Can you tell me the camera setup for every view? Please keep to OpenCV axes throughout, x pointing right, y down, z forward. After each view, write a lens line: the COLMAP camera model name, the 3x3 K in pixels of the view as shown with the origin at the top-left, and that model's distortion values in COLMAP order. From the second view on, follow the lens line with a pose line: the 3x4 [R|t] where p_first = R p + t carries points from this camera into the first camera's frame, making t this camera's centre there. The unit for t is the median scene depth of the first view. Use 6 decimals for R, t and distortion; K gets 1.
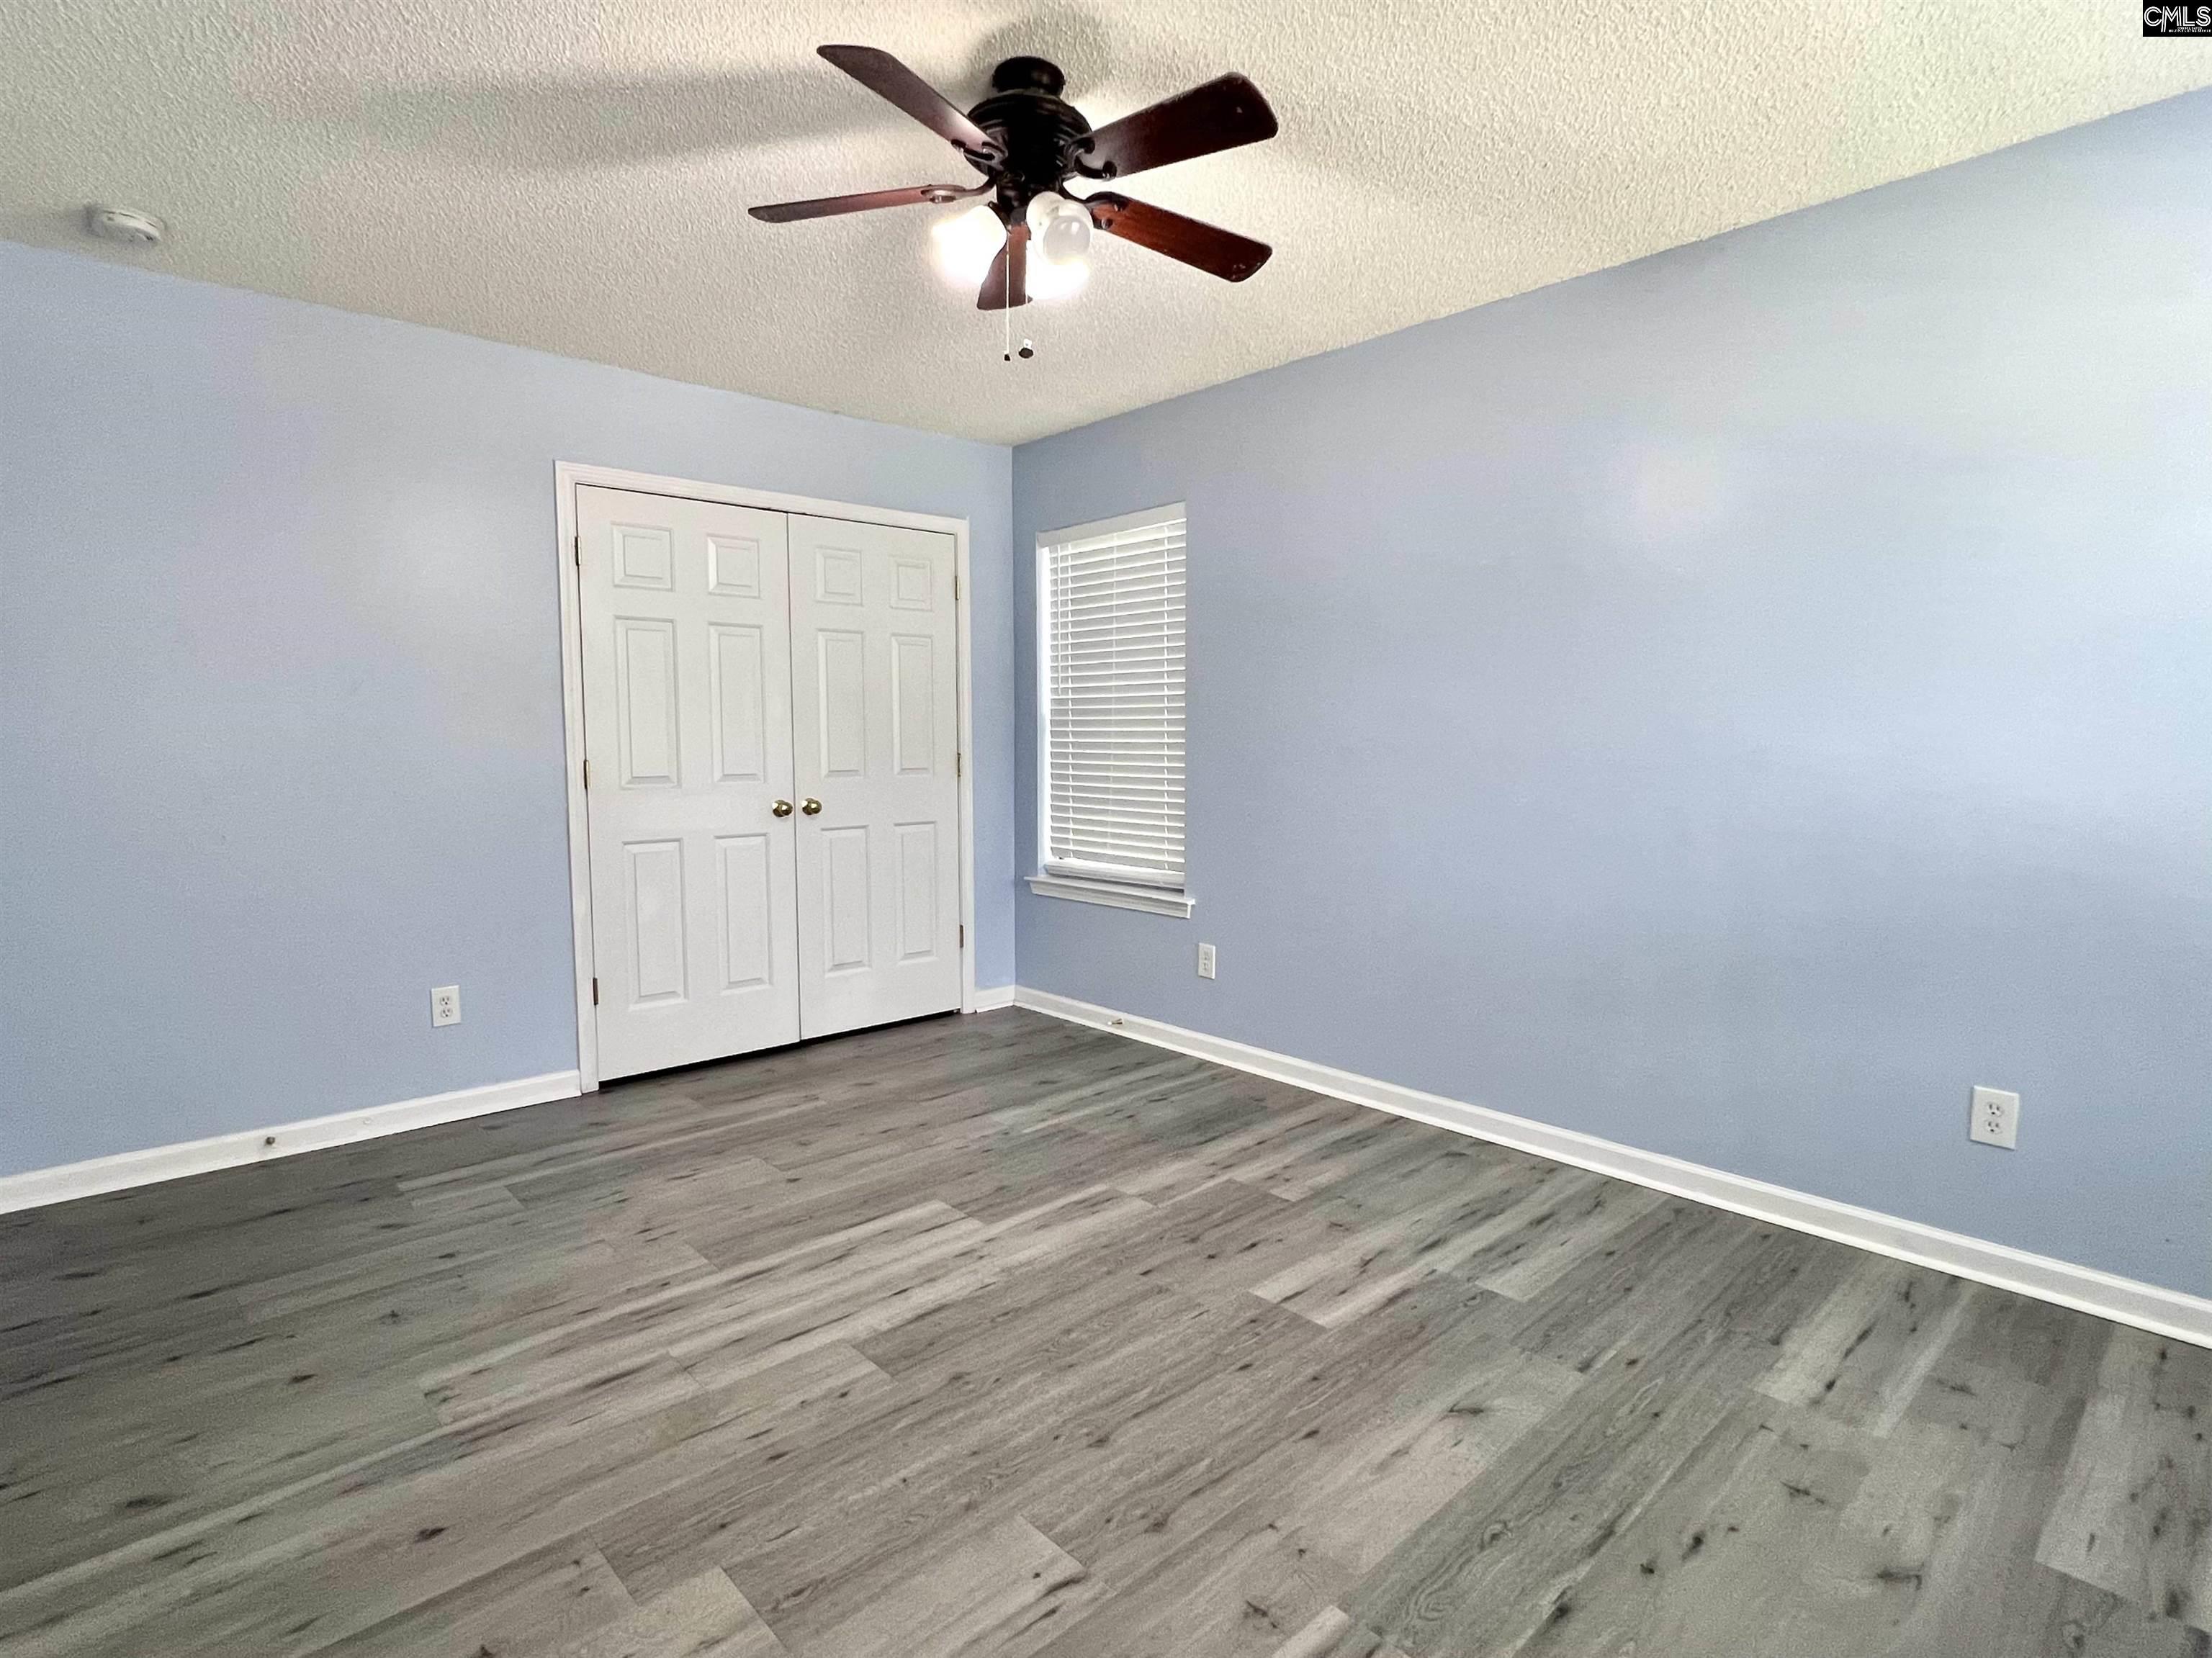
lens RADIAL K [[1093.7, 0, 1106.0], [0, 1093.7, 829.0], [0, 0, 1]] dist [-0.003690, -0.000709]
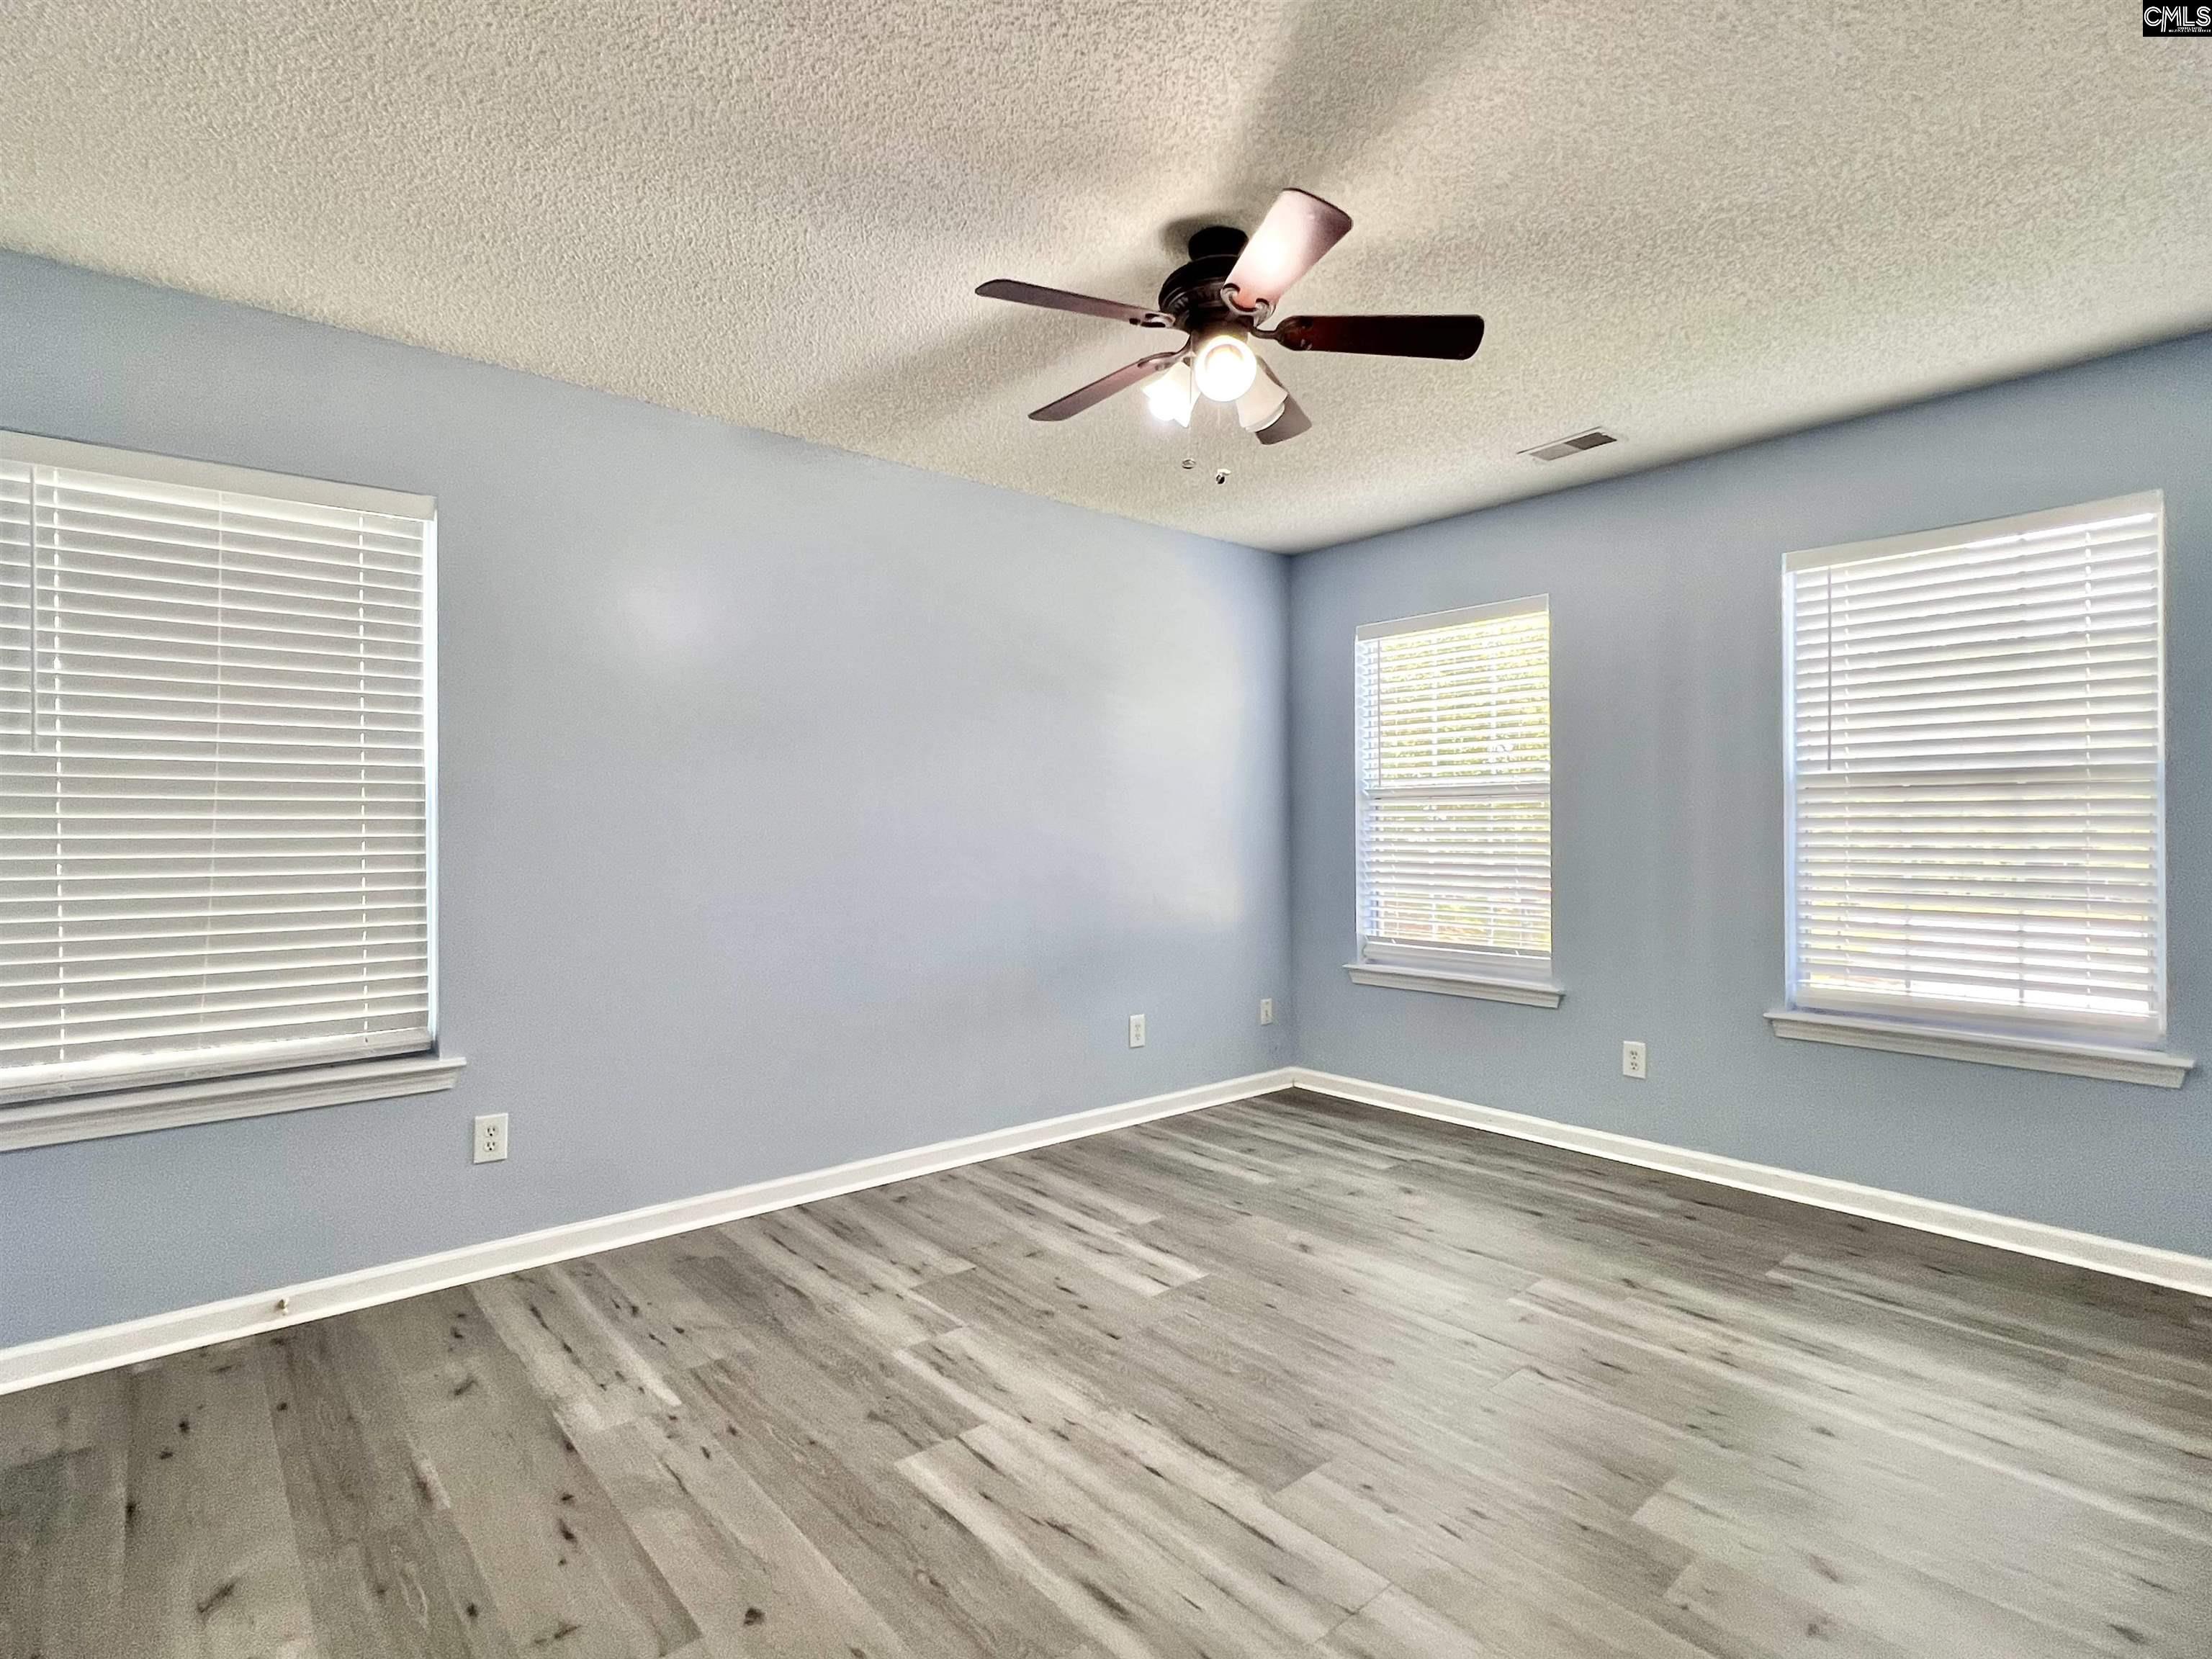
lens RADIAL K [[1131.6, 0, 1100.7], [0, 1131.6, 824.4], [0, 0, 1]] dist [-0.001469, 0.000016]
pose [[0.043825, -0.000201, 0.999039, -0.874967], [0.090799, 0.995862, -0.003783, -0.053726], [-0.994904, 0.090877, 0.043662, 0.802604]]
